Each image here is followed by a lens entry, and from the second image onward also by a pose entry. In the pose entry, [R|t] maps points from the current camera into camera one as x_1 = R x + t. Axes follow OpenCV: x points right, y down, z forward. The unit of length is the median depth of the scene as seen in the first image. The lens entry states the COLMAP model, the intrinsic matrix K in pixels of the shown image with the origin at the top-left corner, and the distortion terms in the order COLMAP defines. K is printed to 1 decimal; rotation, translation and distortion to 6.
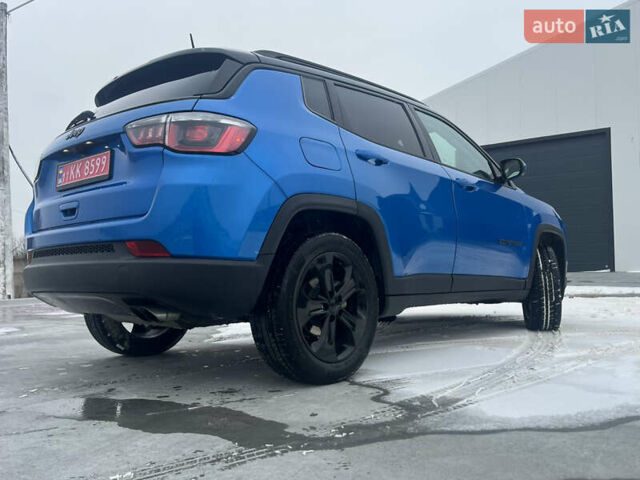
lens RADIAL K [[605.1, 0, 320.0], [0, 605.1, 240.0], [0, 0, 1]] dist [0.062548, -0.003316]
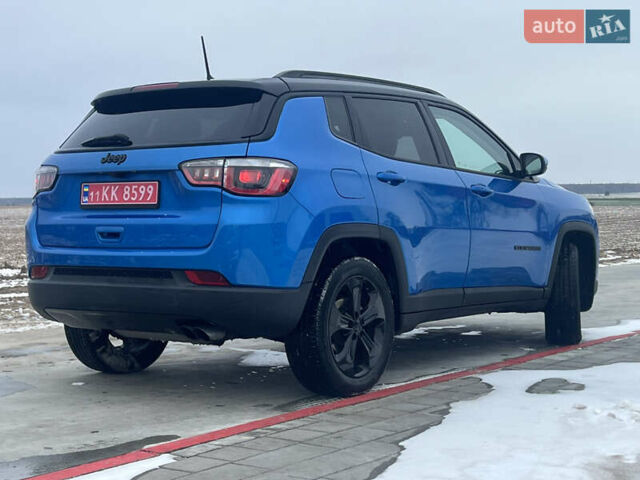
lens RADIAL K [[1255.0, 0, 320.0], [0, 1255.0, 240.0], [0, 0, 1]] dist [0.227562, -0.245013]
pose [[0.993512, 0.013600, 0.112908, -0.299803], [-0.022121, 0.996971, 0.074561, -0.209310], [-0.111552, -0.076575, 0.990804, -1.202987]]
